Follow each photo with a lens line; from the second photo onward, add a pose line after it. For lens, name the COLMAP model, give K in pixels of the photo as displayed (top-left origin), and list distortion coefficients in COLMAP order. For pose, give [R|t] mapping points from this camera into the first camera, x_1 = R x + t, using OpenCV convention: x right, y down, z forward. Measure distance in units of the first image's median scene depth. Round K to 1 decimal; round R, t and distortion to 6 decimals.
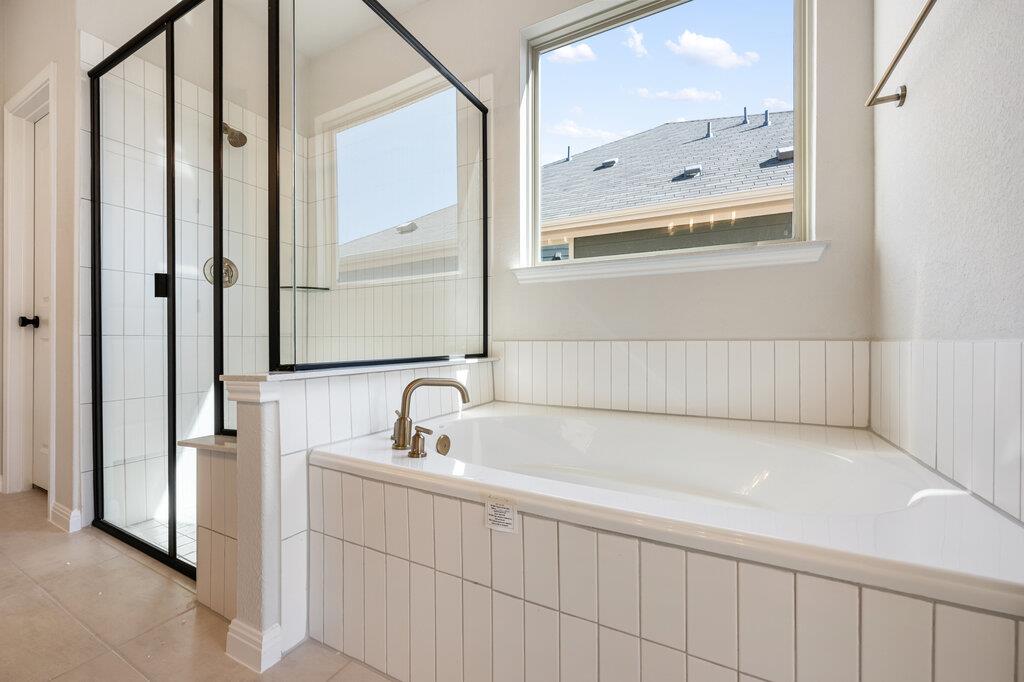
lens RADIAL K [[405.8, 0, 510.4], [0, 405.8, 338.5], [0, 0, 1]] dist [-0.000949, 0.000135]
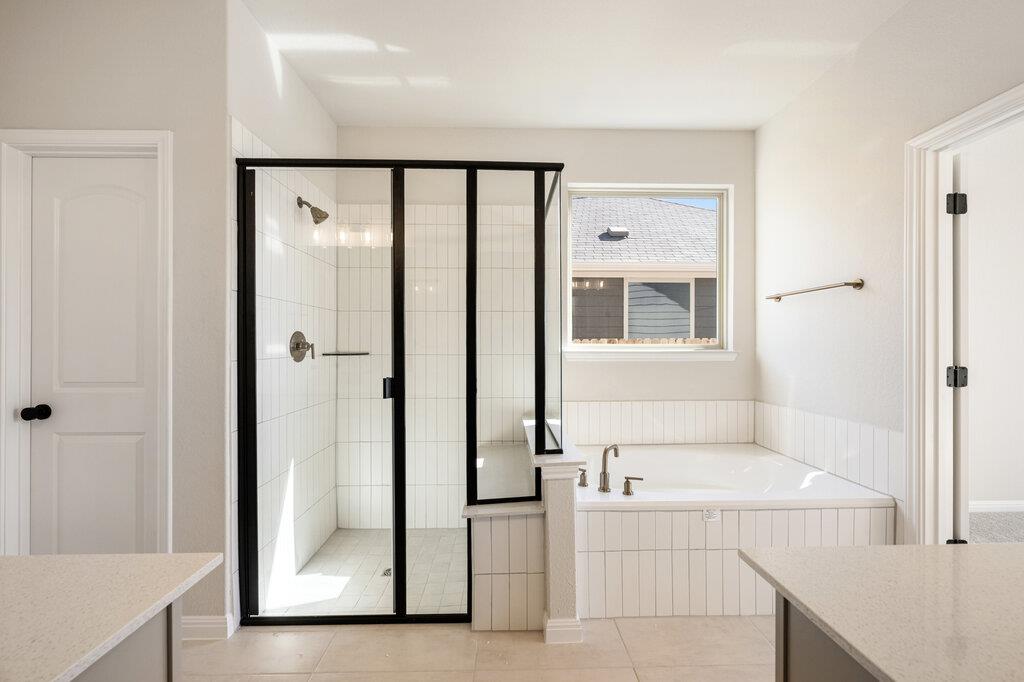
lens RADIAL K [[405.8, 0, 519.8], [0, 405.8, 345.1], [0, 0, 1]] dist [-0.000949, 0.000135]
pose [[0.871105, 0.002314, 0.491091, -1.164911], [-0.002201, 0.999997, -0.000808, -0.270218], [-0.491092, -0.000377, 0.871108, -0.223784]]
